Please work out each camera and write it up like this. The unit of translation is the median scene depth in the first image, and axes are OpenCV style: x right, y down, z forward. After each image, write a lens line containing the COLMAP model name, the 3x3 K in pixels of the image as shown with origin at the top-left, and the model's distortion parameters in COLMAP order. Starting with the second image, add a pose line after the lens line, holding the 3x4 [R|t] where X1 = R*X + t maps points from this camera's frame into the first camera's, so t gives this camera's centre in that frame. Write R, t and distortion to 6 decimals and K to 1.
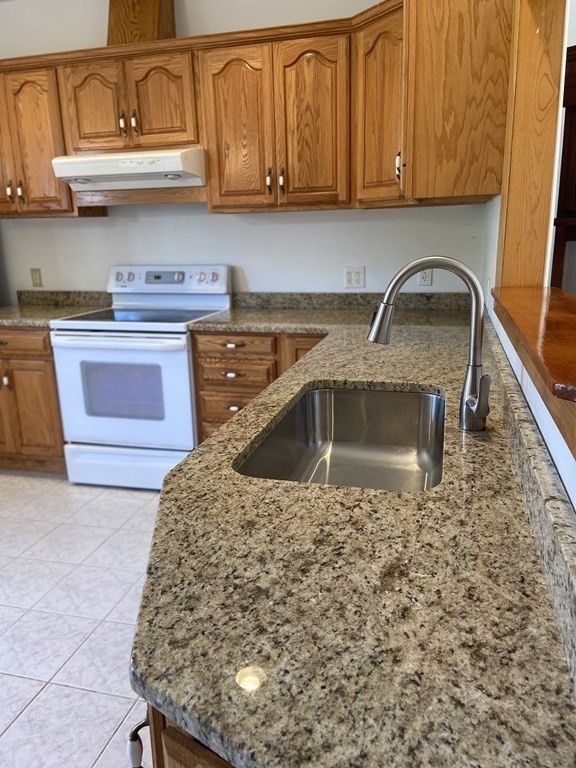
lens RADIAL K [[577.8, 0, 288.1], [0, 577.8, 377.5], [0, 0, 1]] dist [0.131041, -0.170504]
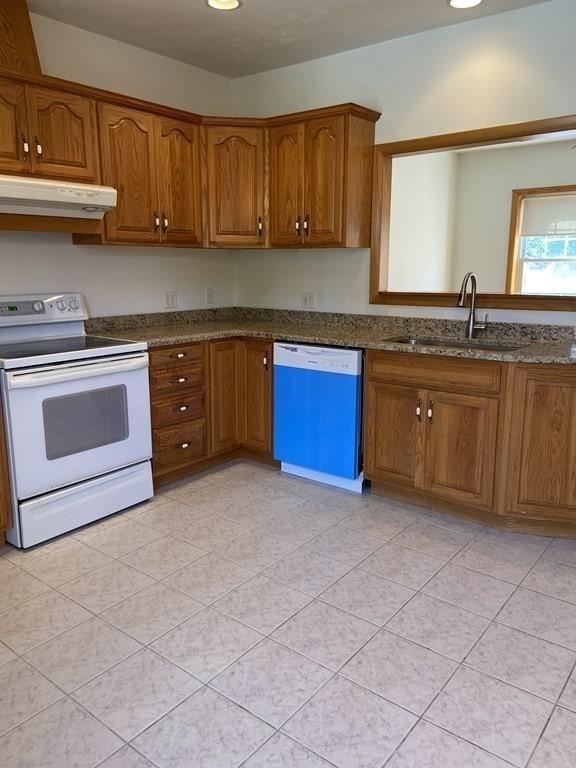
lens RADIAL K [[577.8, 0, 288.1], [0, 577.8, 377.5], [0, 0, 1]] dist [0.131041, -0.170504]
pose [[0.396640, -0.155616, 0.904688, -1.060067], [0.216075, 0.973663, 0.072747, -0.047822], [-0.892182, 0.166627, 0.419819, 0.290524]]
